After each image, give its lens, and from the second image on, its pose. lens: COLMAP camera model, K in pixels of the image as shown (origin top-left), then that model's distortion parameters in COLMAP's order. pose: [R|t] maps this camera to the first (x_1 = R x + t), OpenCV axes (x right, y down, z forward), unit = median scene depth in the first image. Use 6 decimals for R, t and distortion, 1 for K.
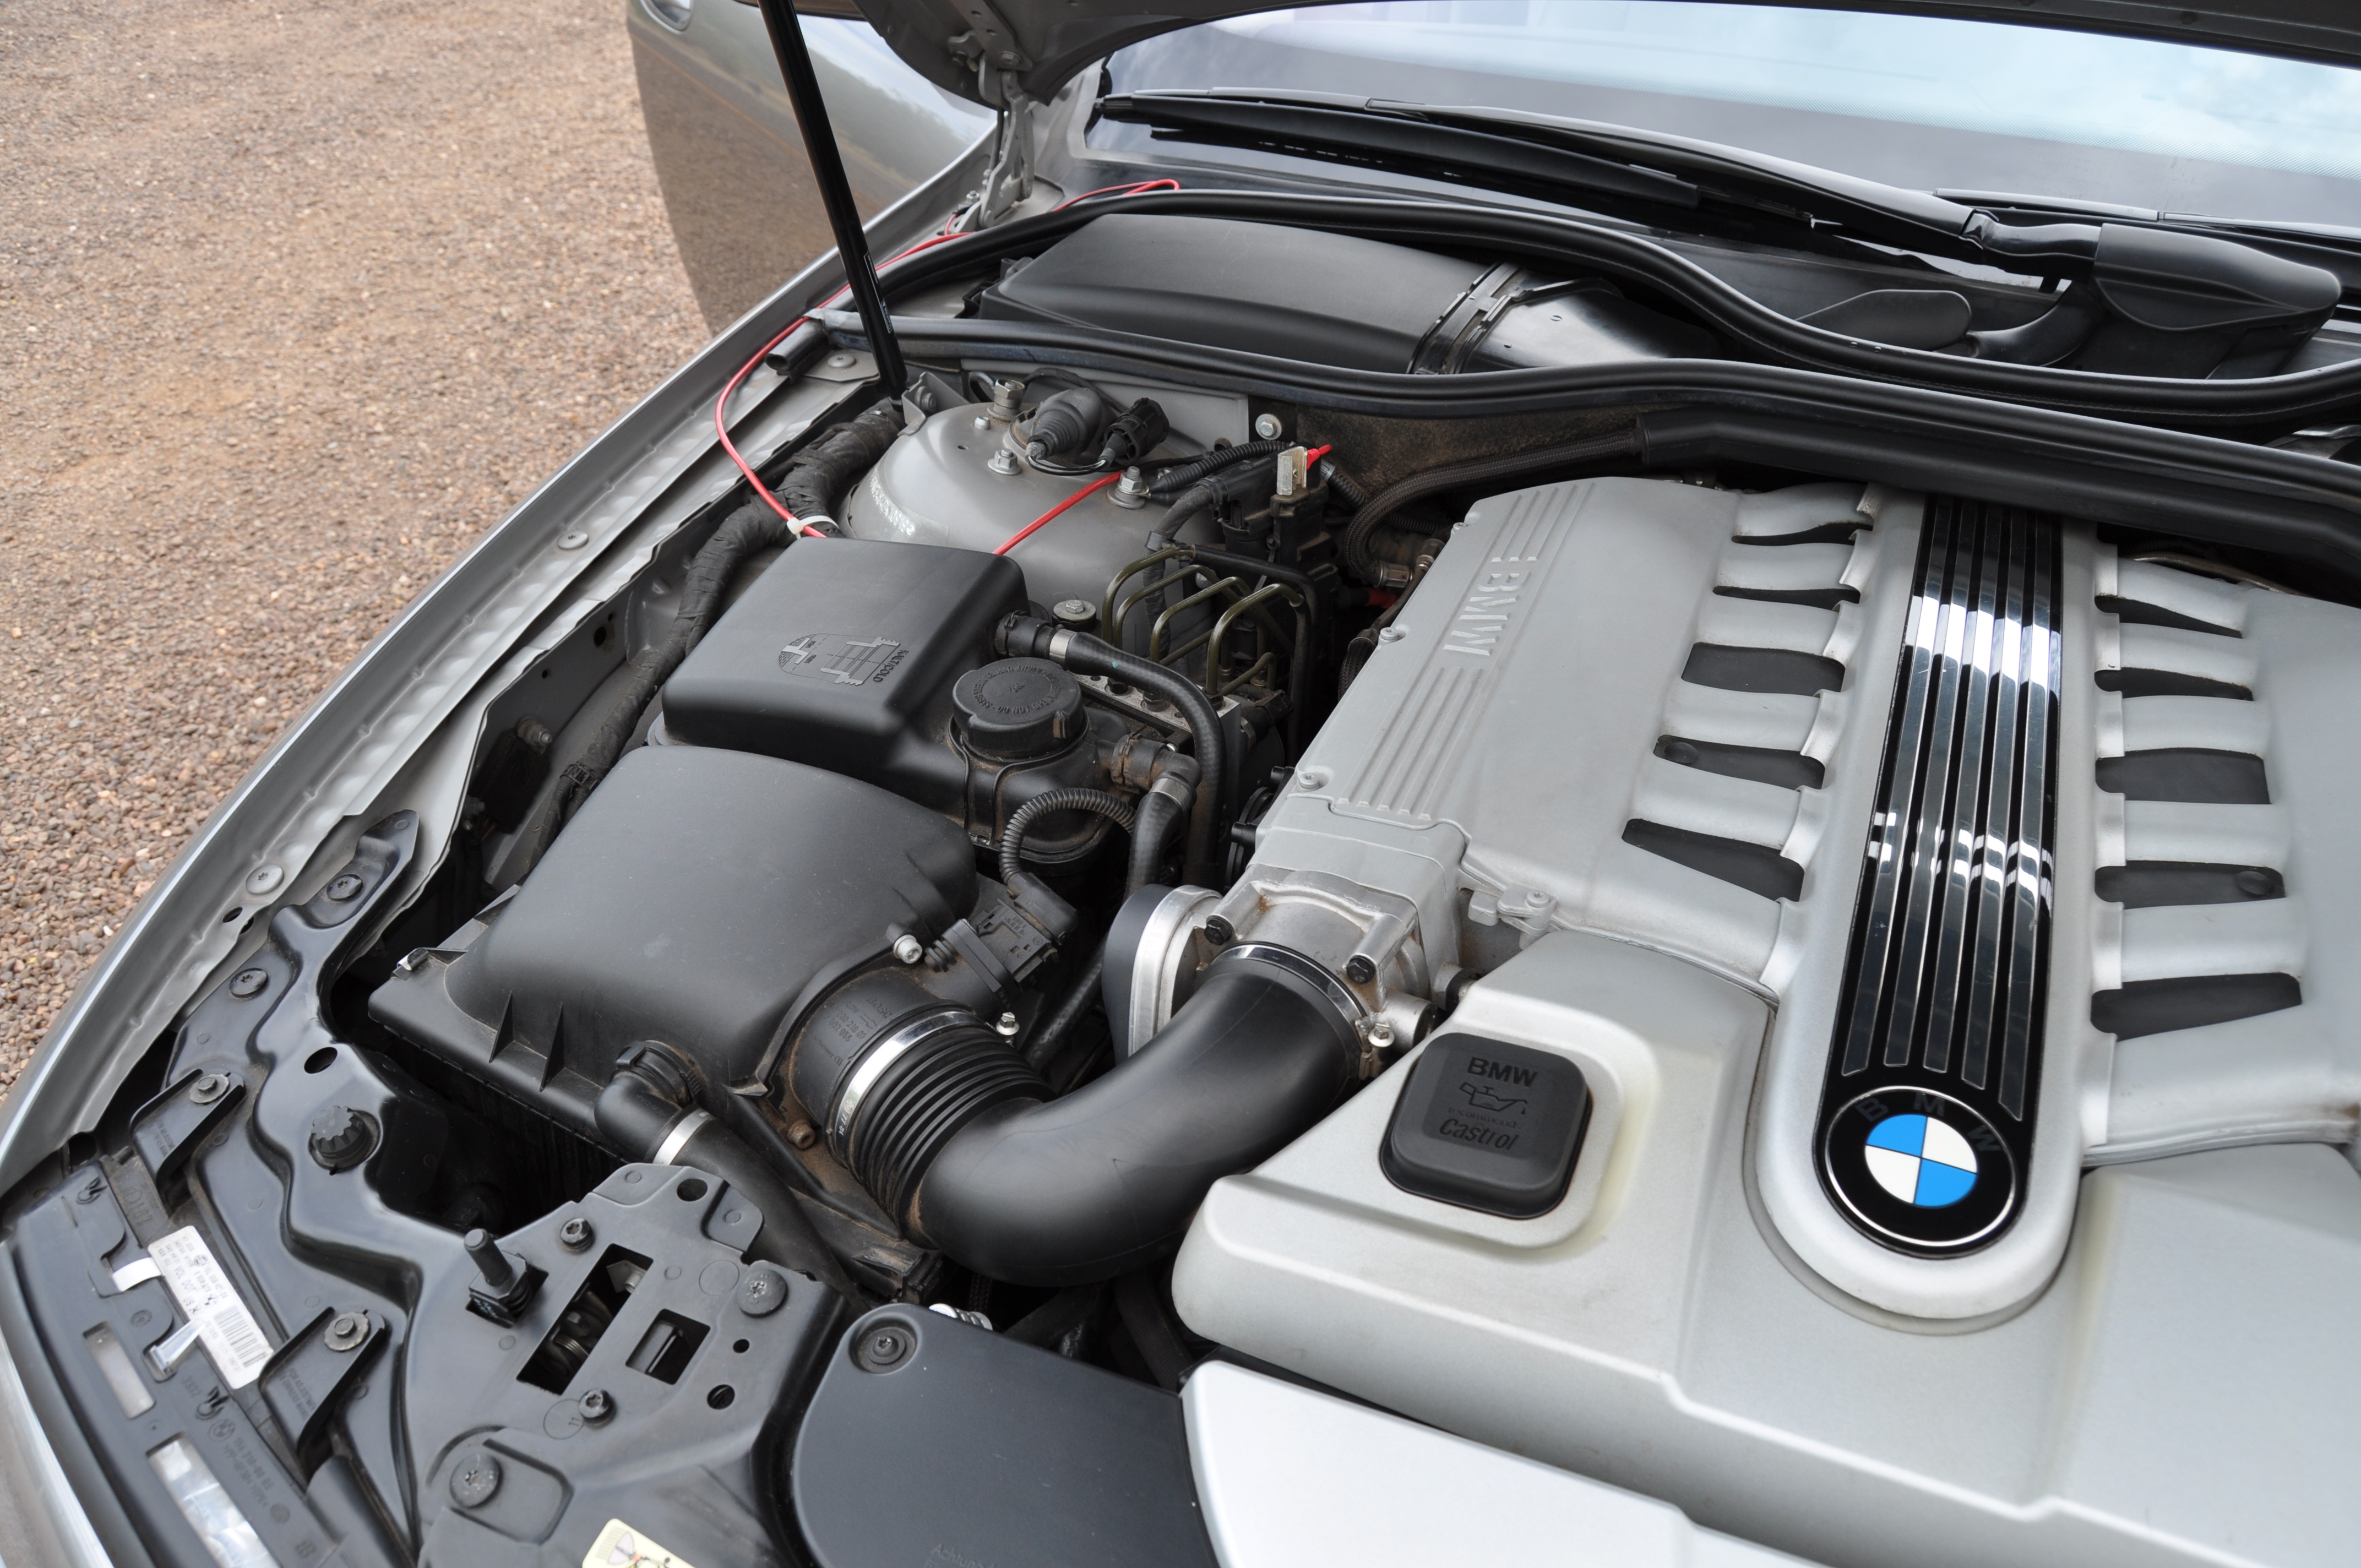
lens RADIAL K [[1833.1, 0, 1179.6], [0, 1833.1, 767.5], [0, 0, 1]] dist [-0.090755, 0.022844]
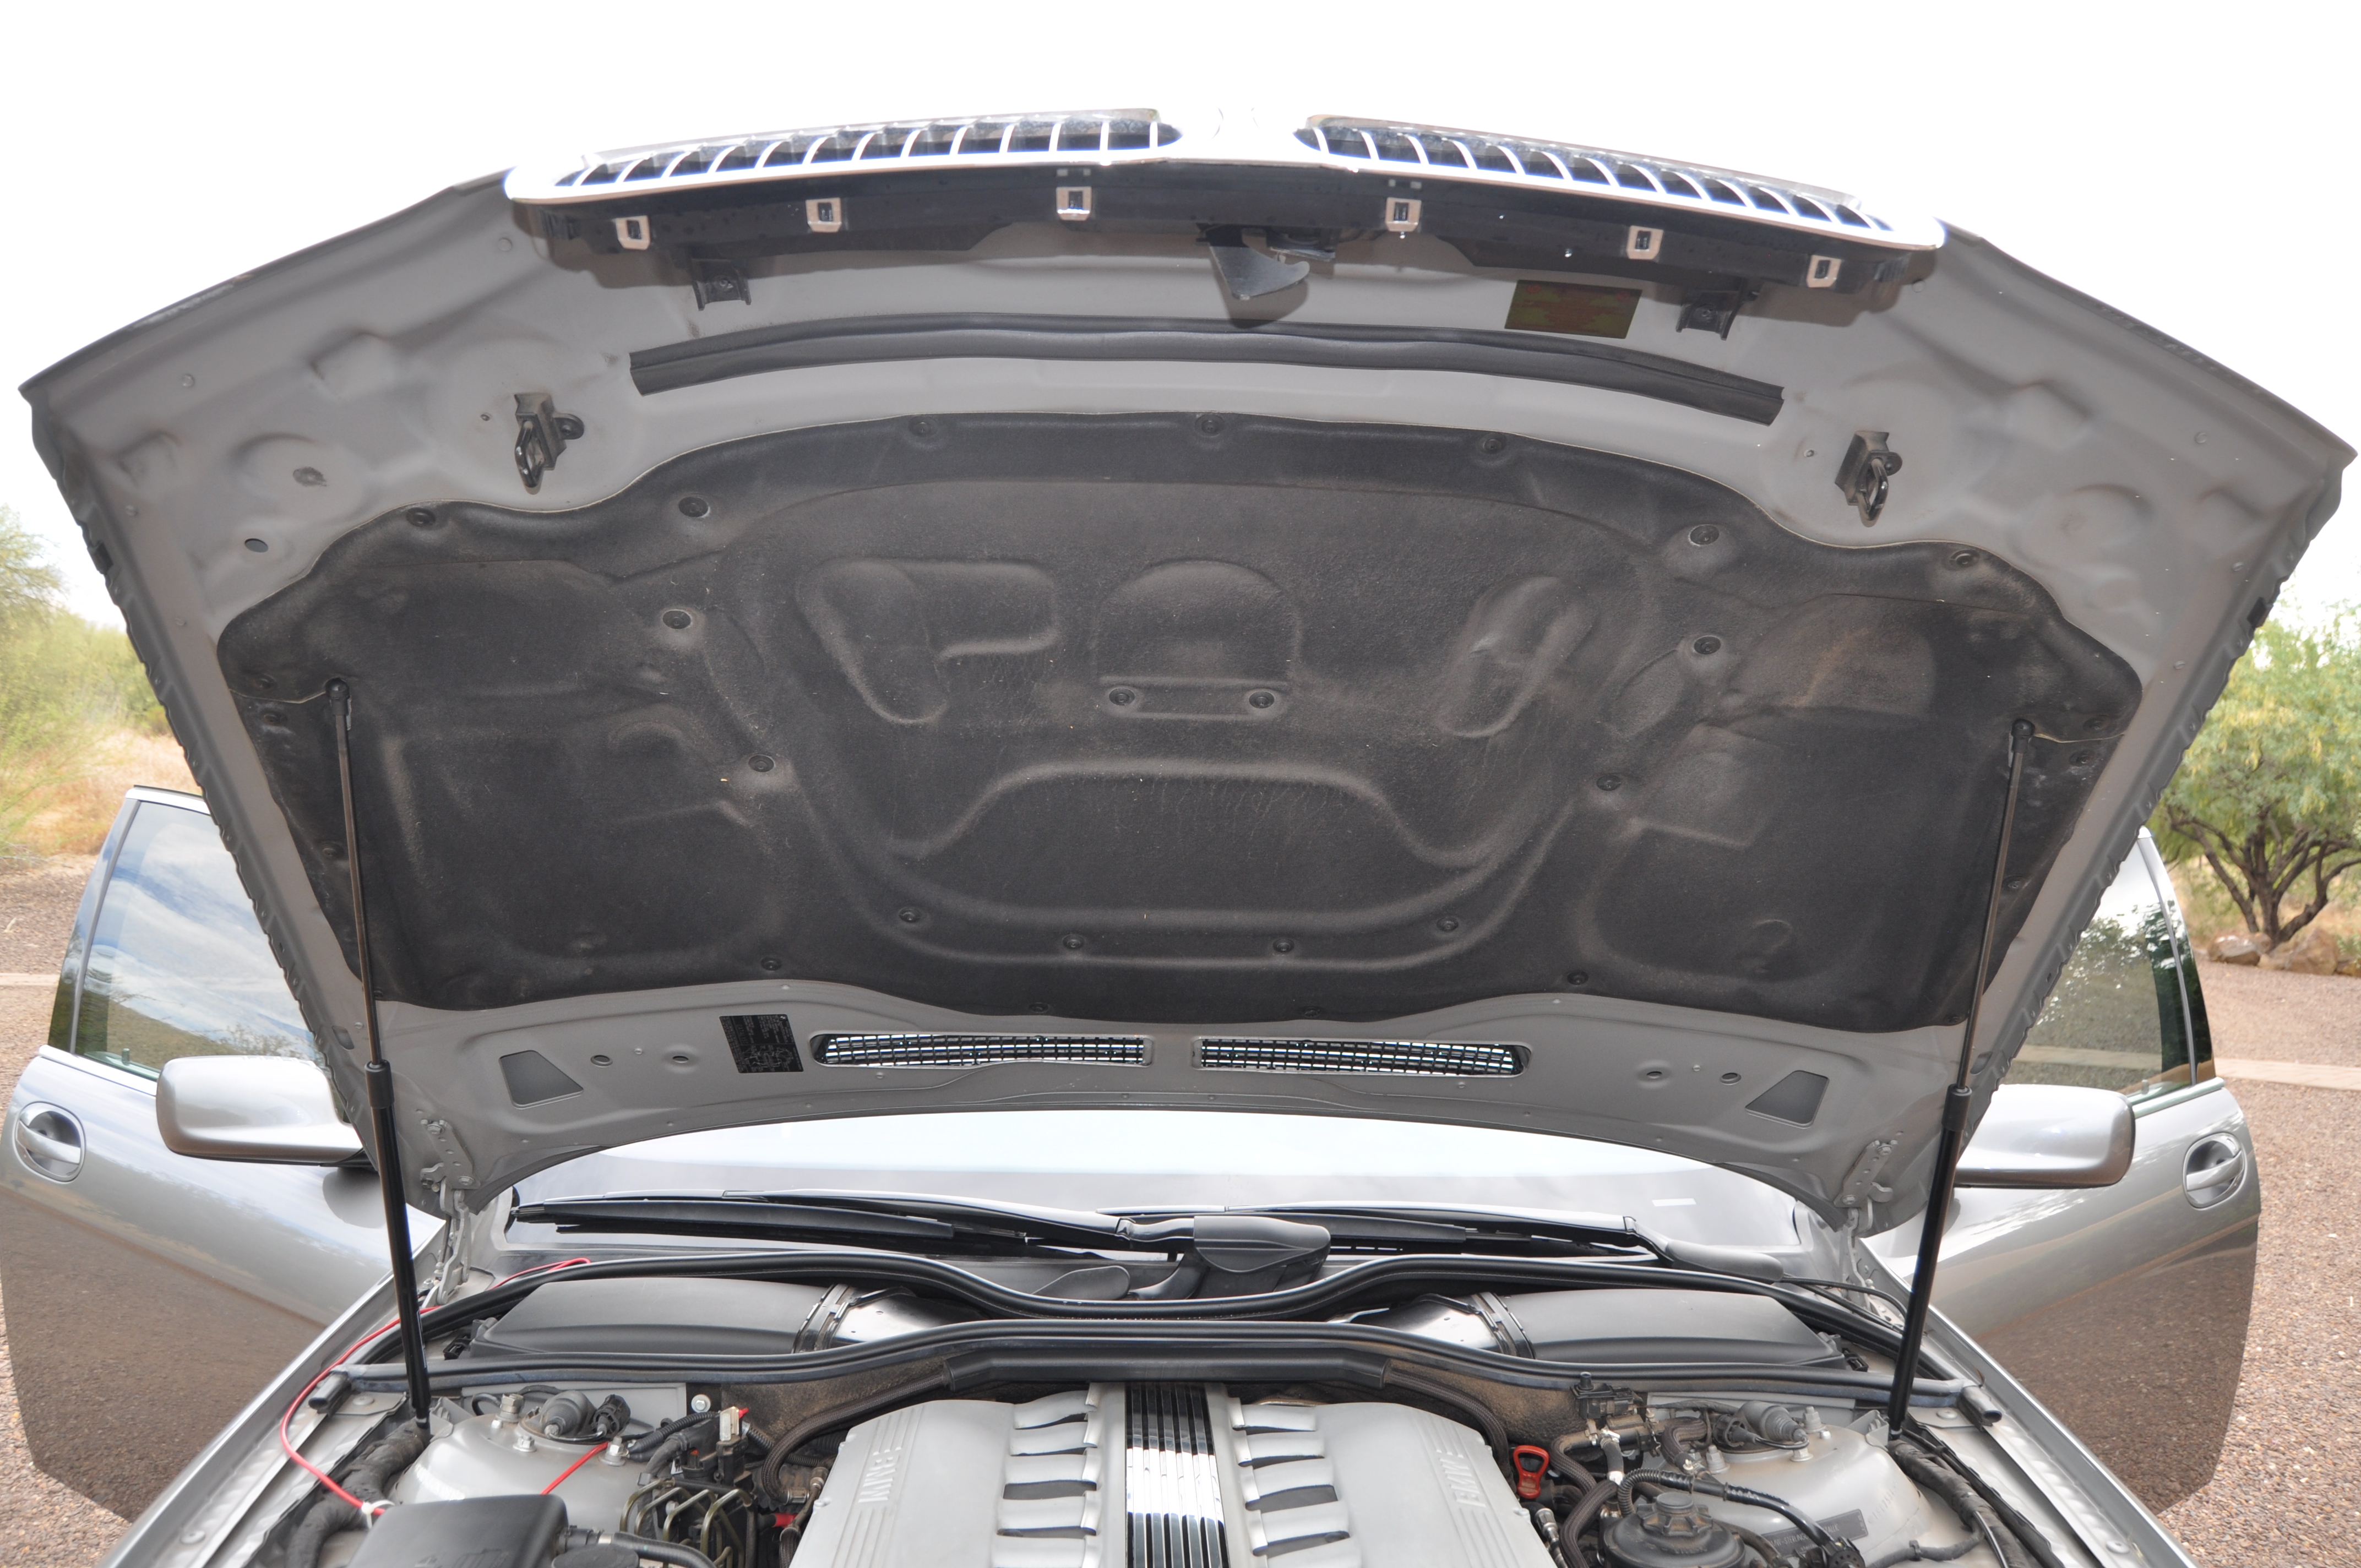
lens RADIAL K [[1833.1, 0, 1191.7], [0, 1833.1, 780.8], [0, 0, 1]] dist [-0.090755, 0.022844]
pose [[0.905486, 0.014064, 0.424144, -0.219456], [0.222639, 0.835122, -0.502994, 0.216558], [-0.361286, 0.549885, 0.753060, -0.523758]]
